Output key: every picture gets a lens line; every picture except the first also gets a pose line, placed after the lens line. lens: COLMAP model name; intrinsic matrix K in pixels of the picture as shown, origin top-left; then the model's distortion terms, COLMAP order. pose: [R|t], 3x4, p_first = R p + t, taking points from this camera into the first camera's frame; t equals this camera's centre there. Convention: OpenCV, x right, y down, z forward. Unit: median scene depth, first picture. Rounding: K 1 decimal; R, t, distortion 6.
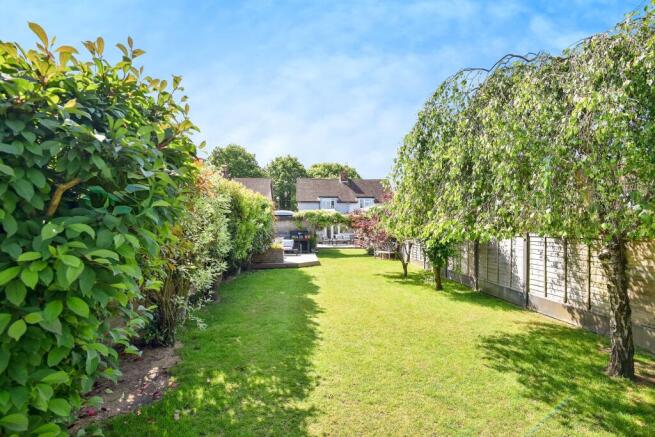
lens RADIAL K [[306.3, 0, 331.3], [0, 306.3, 234.5], [0, 0, 1]] dist [0.000030, -0.000236]
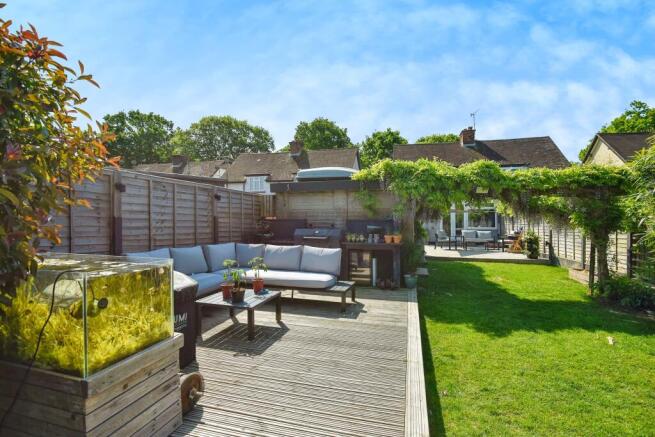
lens RADIAL K [[306.3, 0, 330.1], [0, 306.3, 217.1], [0, 0, 1]] dist [0.000030, -0.000236]
pose [[0.940654, 0.000059, -0.339366, -0.051917], [-0.008883, 0.999662, -0.024446, -0.011852], [0.339250, 0.026010, 0.940337, 1.179056]]
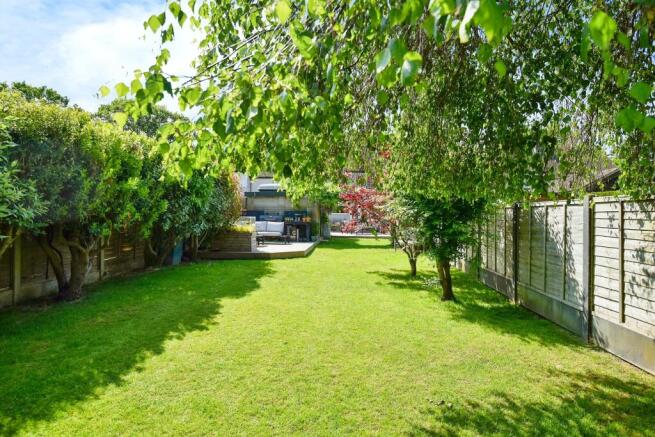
lens RADIAL K [[382.0, 0, 327.1], [0, 382.0, 214.4], [0, 0, 1]] dist [-0.012051, 0.000125]
pose [[0.989464, 0.010843, -0.144375, 0.181905], [-0.014481, 0.999603, -0.024169, 0.029849], [0.144055, 0.026005, 0.989228, 0.186484]]
